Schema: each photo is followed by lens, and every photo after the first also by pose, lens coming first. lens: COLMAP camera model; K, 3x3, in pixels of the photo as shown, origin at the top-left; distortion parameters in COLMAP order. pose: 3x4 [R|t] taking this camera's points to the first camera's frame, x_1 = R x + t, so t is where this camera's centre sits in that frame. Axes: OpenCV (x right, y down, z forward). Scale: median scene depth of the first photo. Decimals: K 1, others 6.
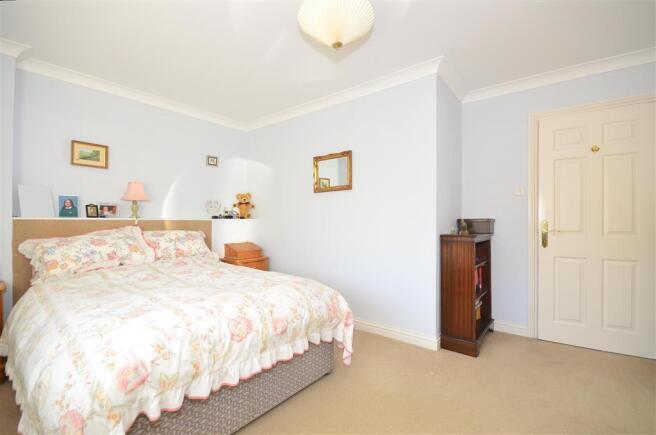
lens RADIAL K [[290.5, 0, 330.4], [0, 290.5, 223.2], [0, 0, 1]] dist [0.000357, -0.000728]
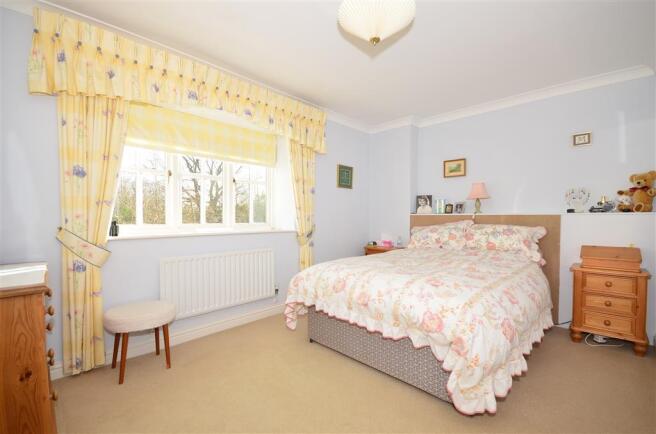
lens RADIAL K [[290.5, 0, 330.4], [0, 290.5, 222.7], [0, 0, 1]] dist [0.000357, -0.000728]
pose [[-0.104316, 0.022563, -0.994288, 0.600533], [-0.004467, 0.999722, 0.023155, -0.004411], [0.994534, 0.006857, -0.104186, 0.540837]]
